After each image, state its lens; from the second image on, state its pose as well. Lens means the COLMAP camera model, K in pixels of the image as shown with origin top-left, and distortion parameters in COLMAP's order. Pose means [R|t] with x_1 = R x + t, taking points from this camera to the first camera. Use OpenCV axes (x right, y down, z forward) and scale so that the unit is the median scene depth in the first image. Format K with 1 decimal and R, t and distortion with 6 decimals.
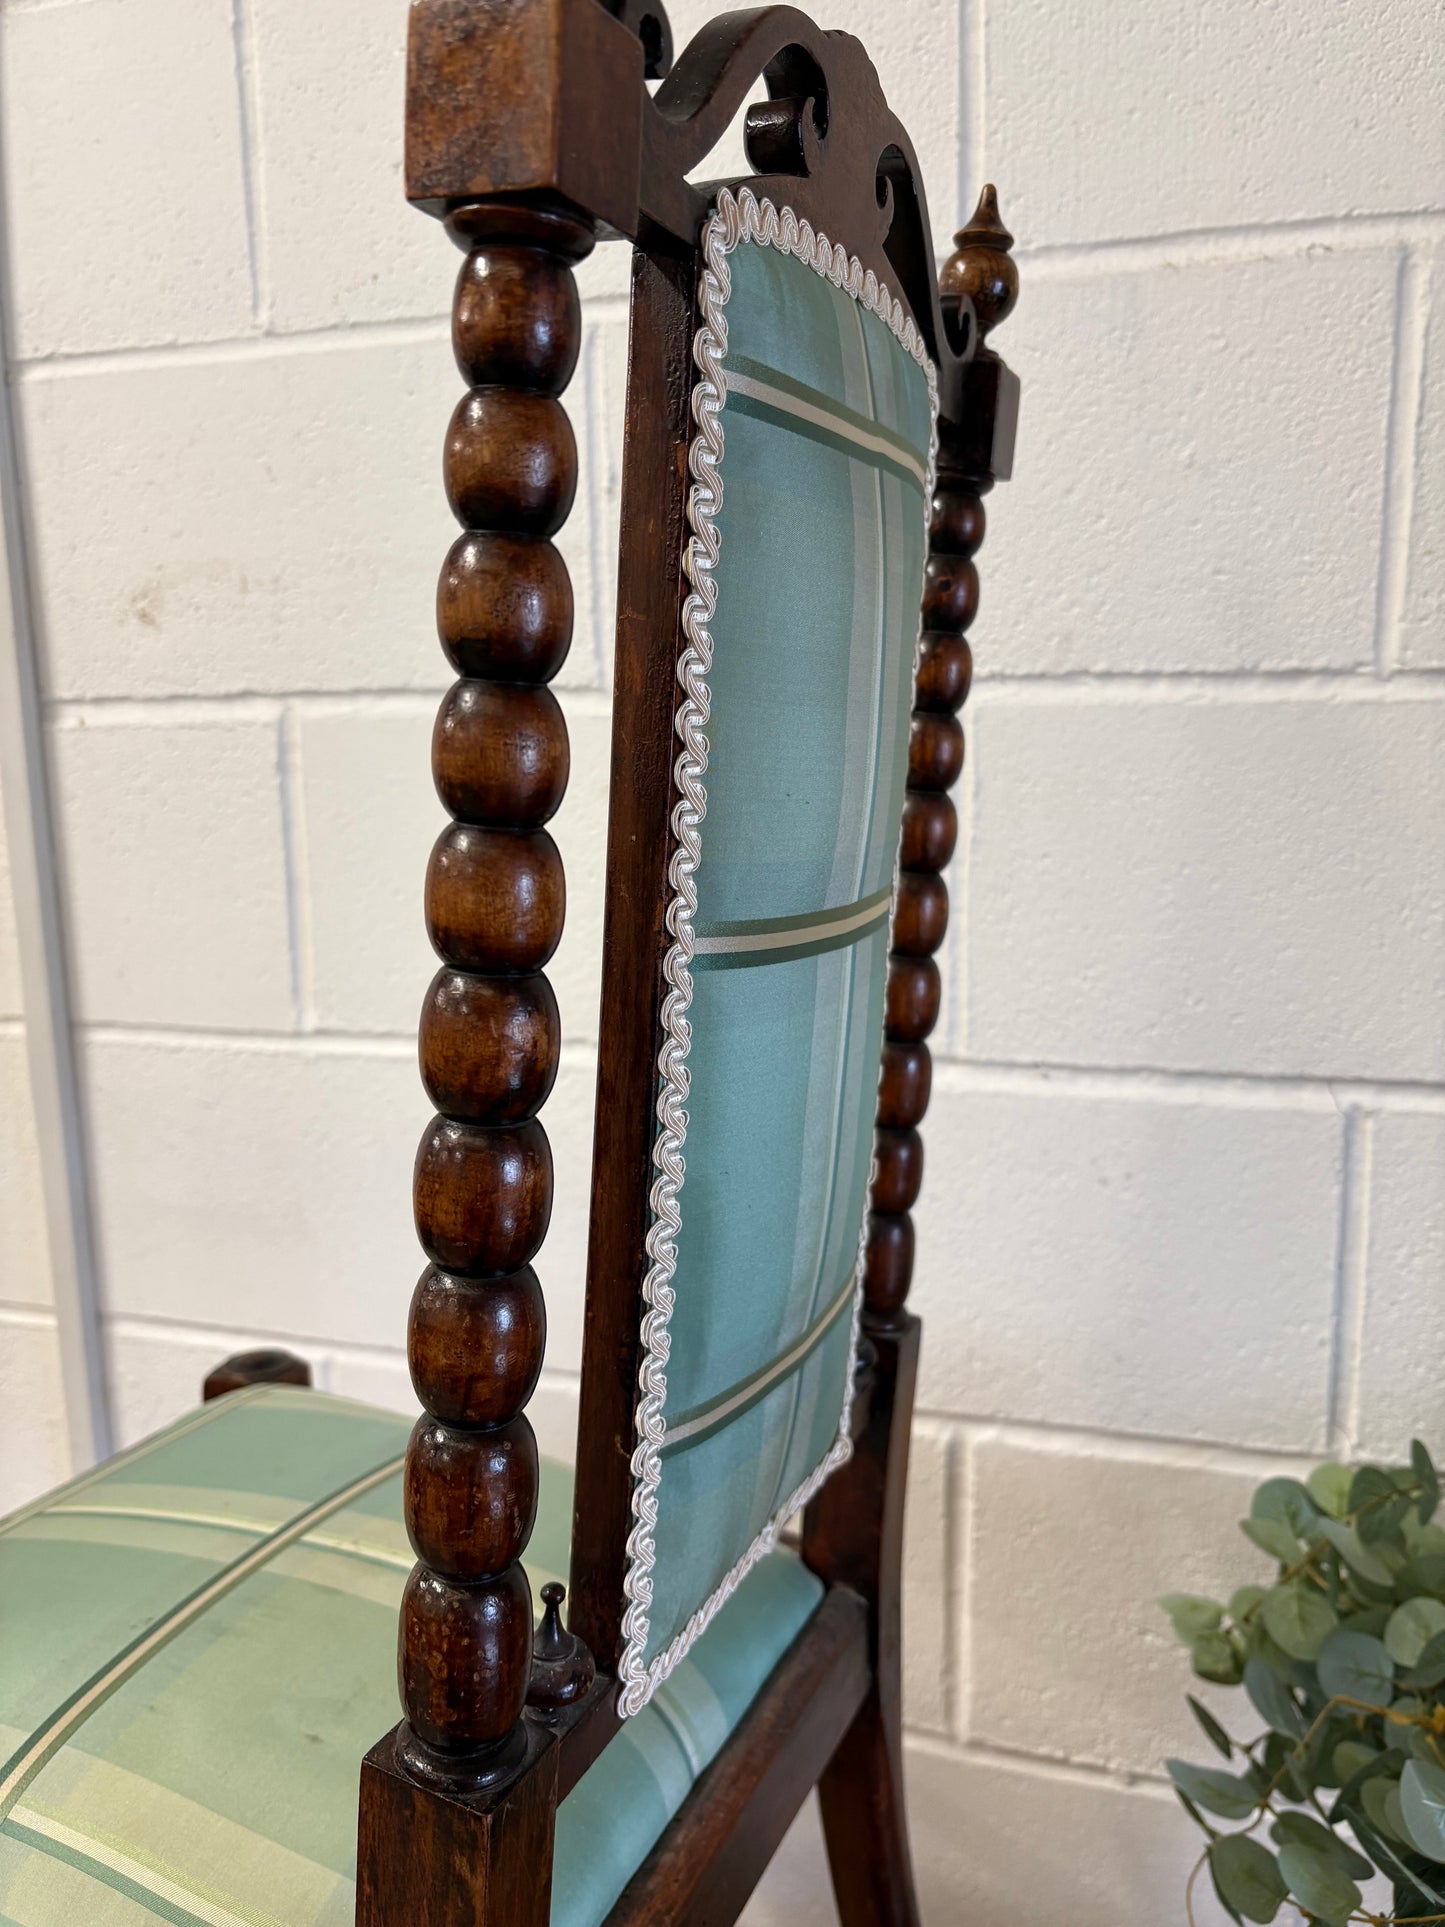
lens RADIAL K [[1486.8, 0, 722.5], [0, 1486.8, 963.5], [0, 0, 1]] dist [0.005915, -0.005095]
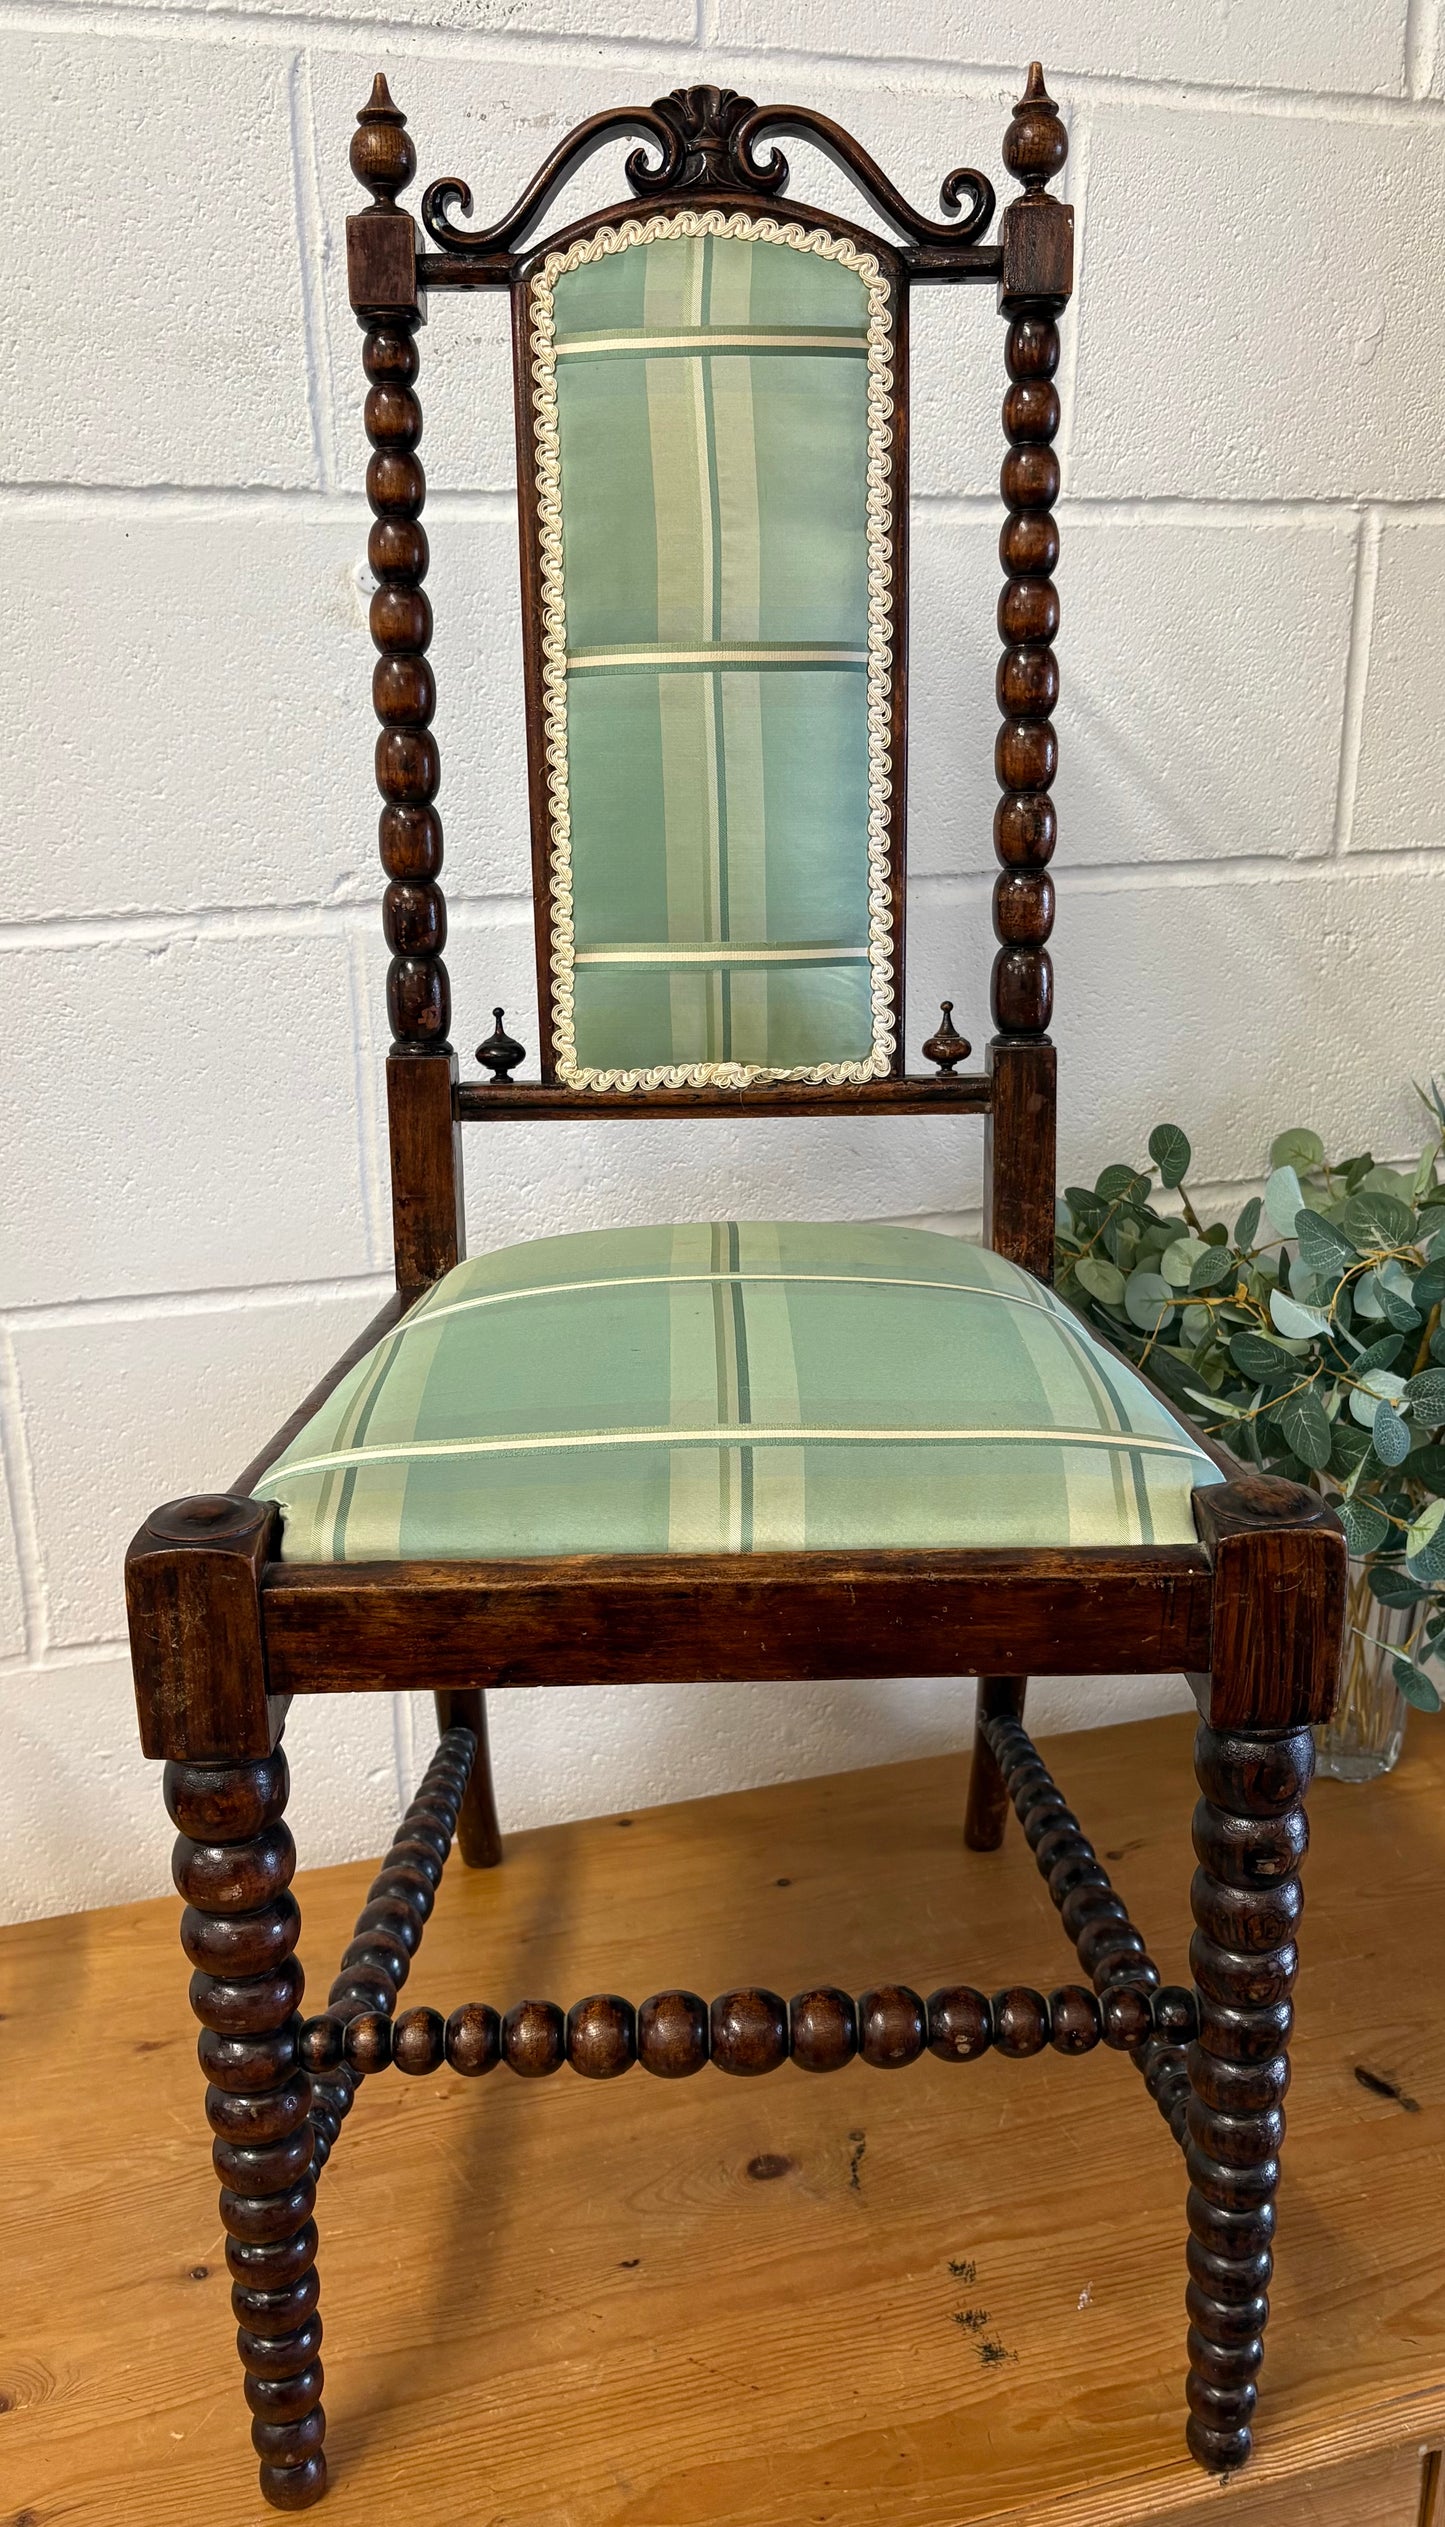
lens RADIAL K [[2042.0, 0, 756.9], [0, 2042.0, 1292.4], [0, 0, 1]] dist [0.013179, 0.002061]
pose [[0.820296, -0.171969, 0.545474, -0.676095], [0.085740, 0.979923, 0.179998, 0.094577], [-0.565477, -0.100883, 0.818571, -0.218550]]
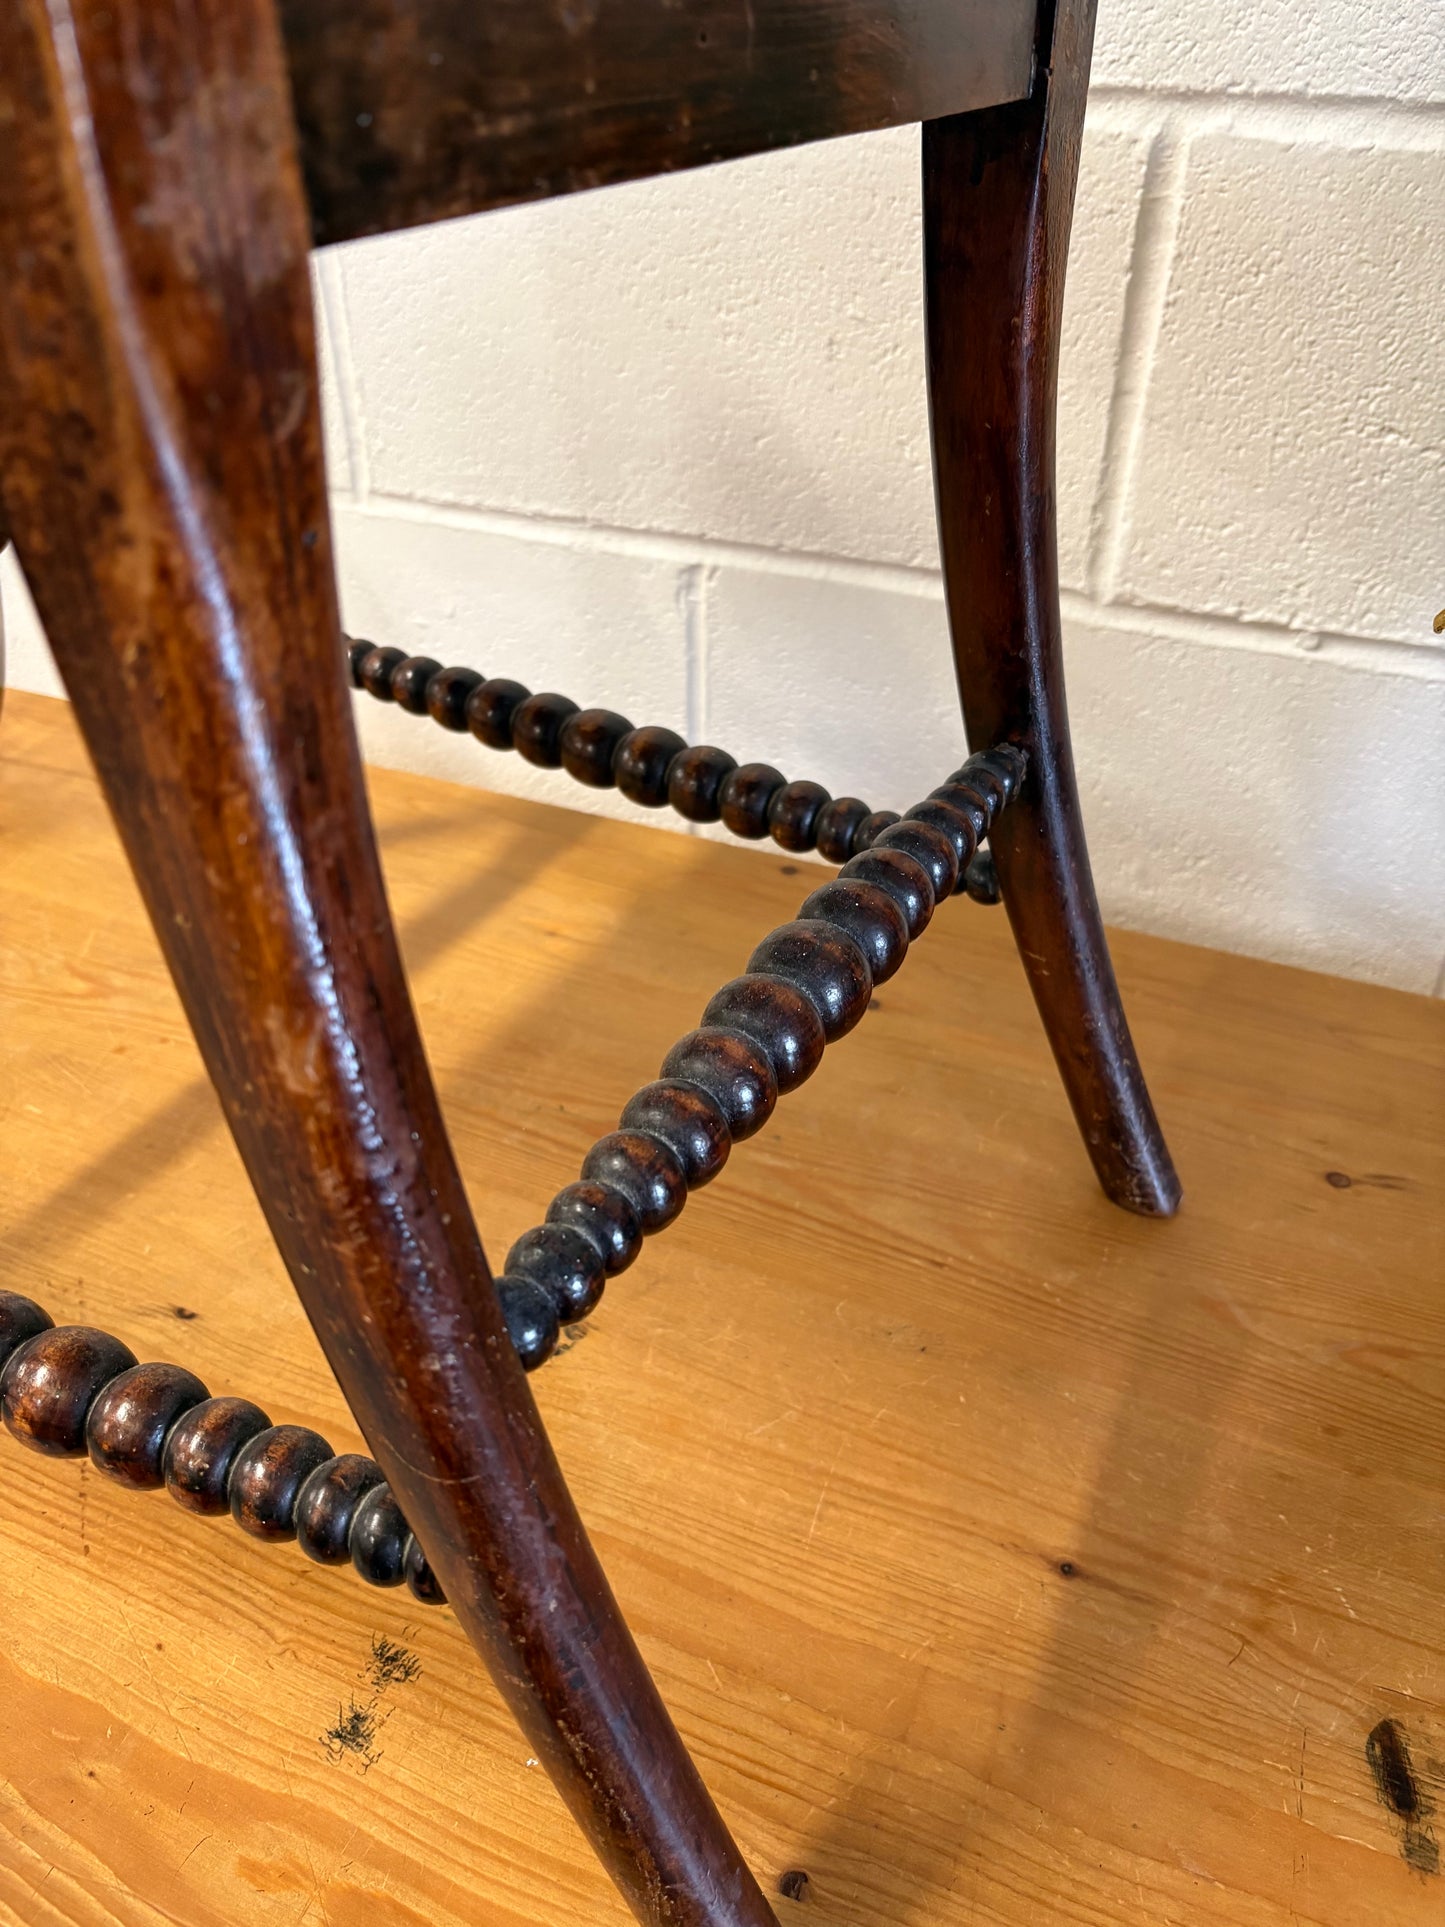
lens RADIAL K [[1496.8, 0, 714.8], [0, 1496.8, 964.4], [0, 0, 1]] dist [-0.044292, 0.109242]
pose [[0.995025, 0.069994, -0.070897, 0.028212], [-0.030319, 0.890616, 0.453745, 0.393127], [0.094902, -0.449338, 0.888307, 0.217678]]
